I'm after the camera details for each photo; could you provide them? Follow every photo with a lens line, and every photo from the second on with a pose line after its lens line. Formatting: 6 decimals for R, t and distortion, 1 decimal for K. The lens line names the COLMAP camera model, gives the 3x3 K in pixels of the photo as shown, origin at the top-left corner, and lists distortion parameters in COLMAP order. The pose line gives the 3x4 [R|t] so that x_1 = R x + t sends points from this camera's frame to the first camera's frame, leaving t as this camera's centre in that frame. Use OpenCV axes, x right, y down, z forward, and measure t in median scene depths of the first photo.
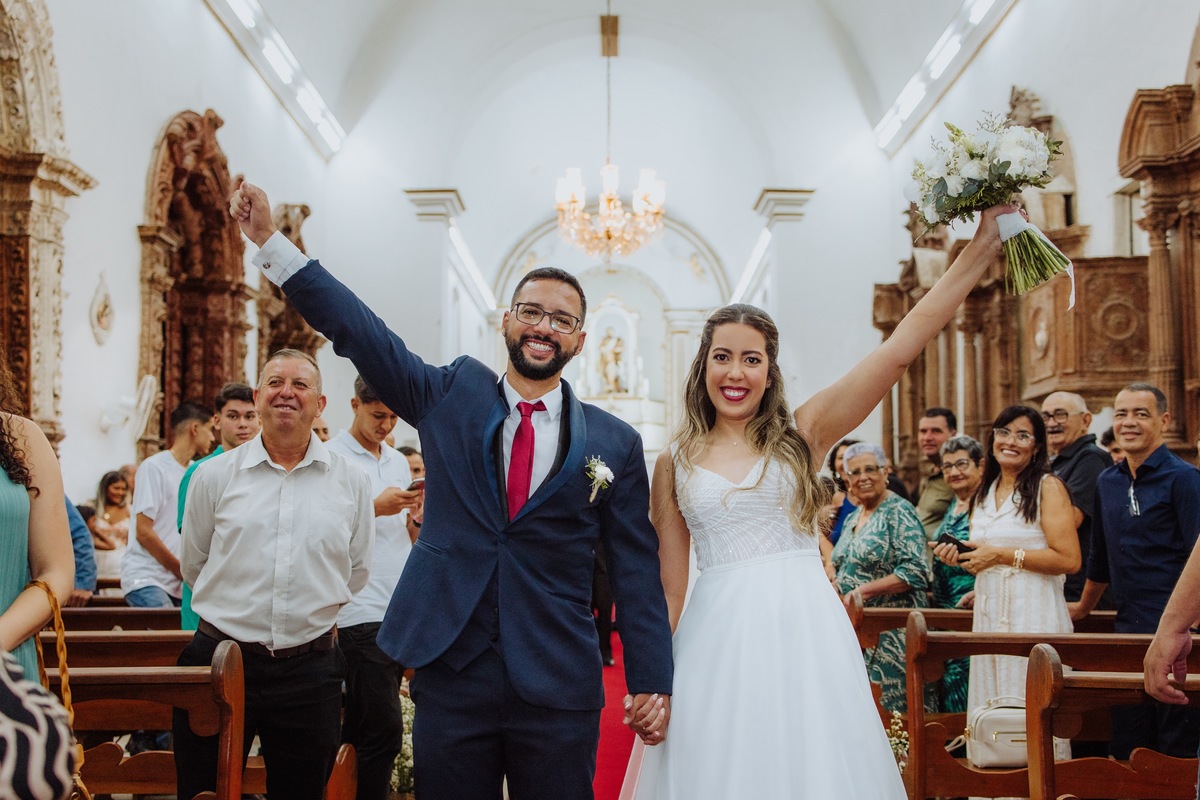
lens RADIAL K [[1254.2, 0, 601.5], [0, 1254.2, 438.0], [0, 0, 1]] dist [0.105240, -0.008084]
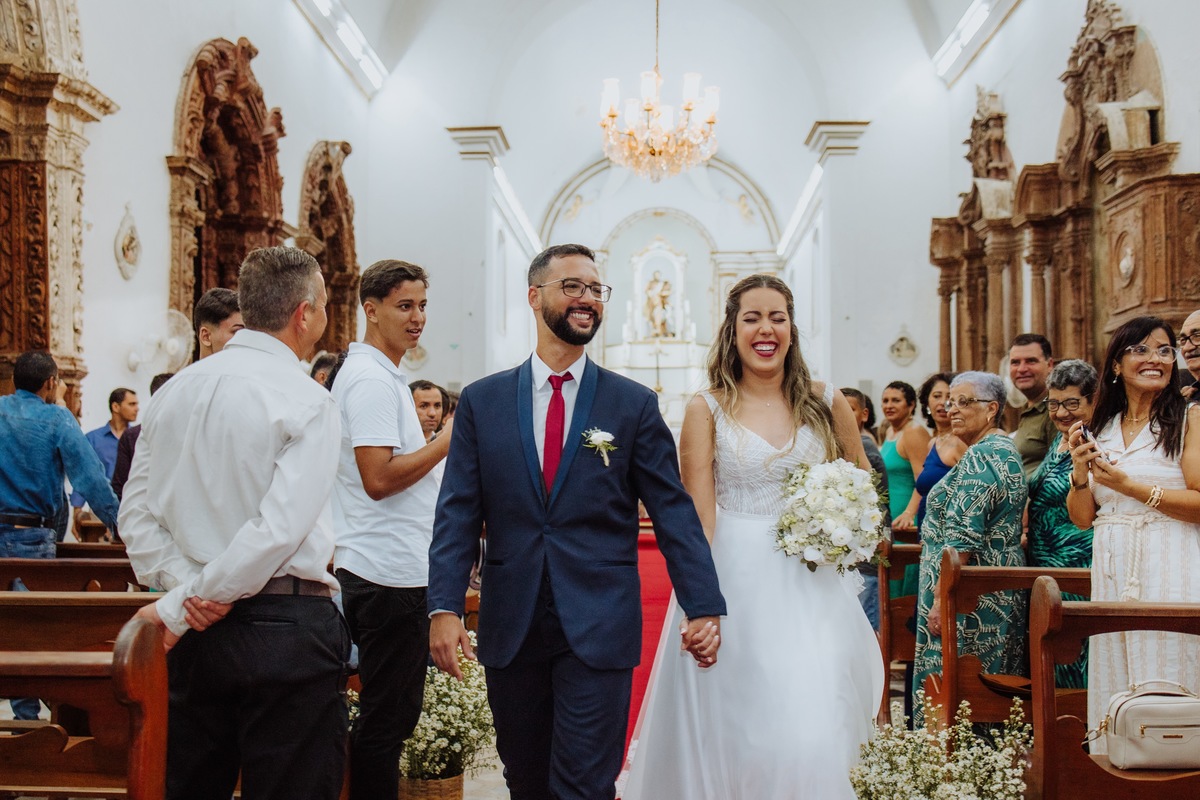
lens RADIAL K [[1197.8, 0, 600.0], [0, 1197.8, 400.0], [0, 0, 1]] dist [0.070812, -0.000511]
pose [[0.999140, -0.000658, -0.041455, 0.001849], [0.001049, 0.999955, 0.009403, 0.009046], [0.041447, -0.009438, 0.999096, 0.090459]]
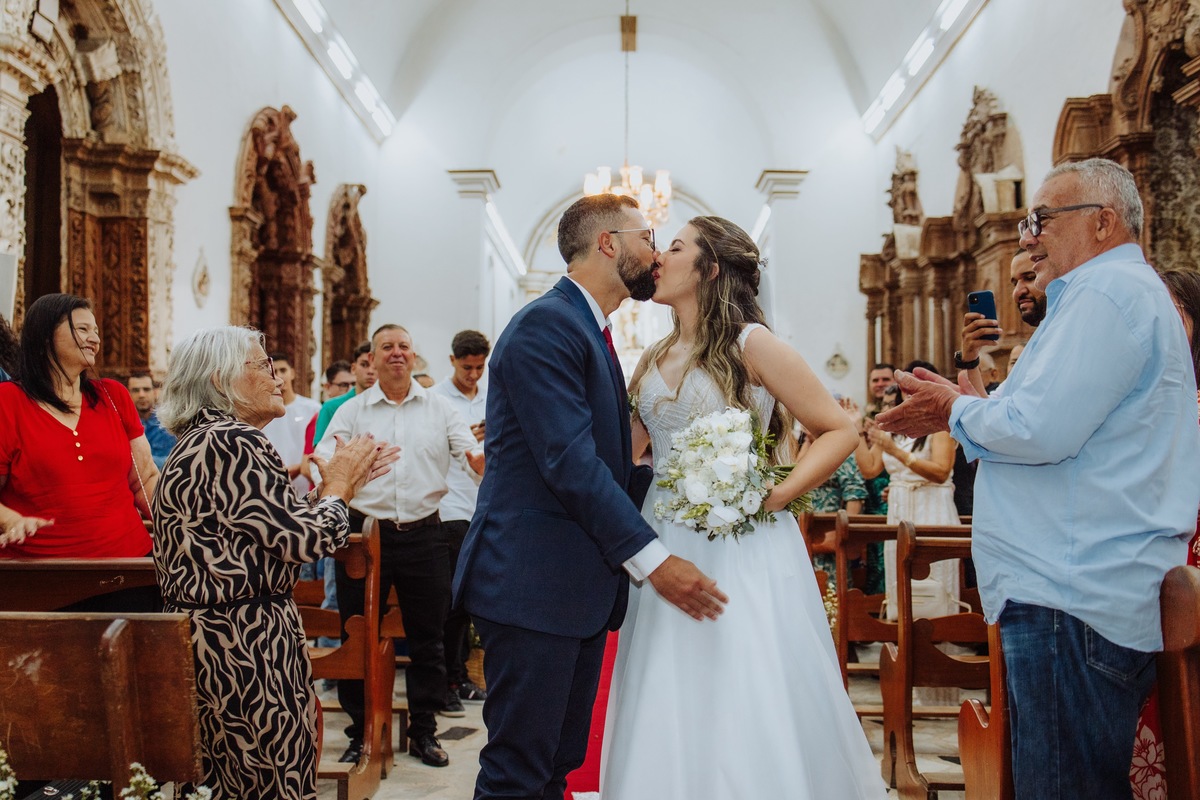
lens RADIAL K [[1209.8, 0, 600.6], [0, 1209.8, 411.8], [0, 0, 1]] dist [0.188045, 0.005441]
pose [[0.999847, 0.004192, -0.017002, 0.001879], [-0.003918, 0.999862, 0.016144, 0.003699], [0.017067, -0.016075, 0.999725, -0.137923]]
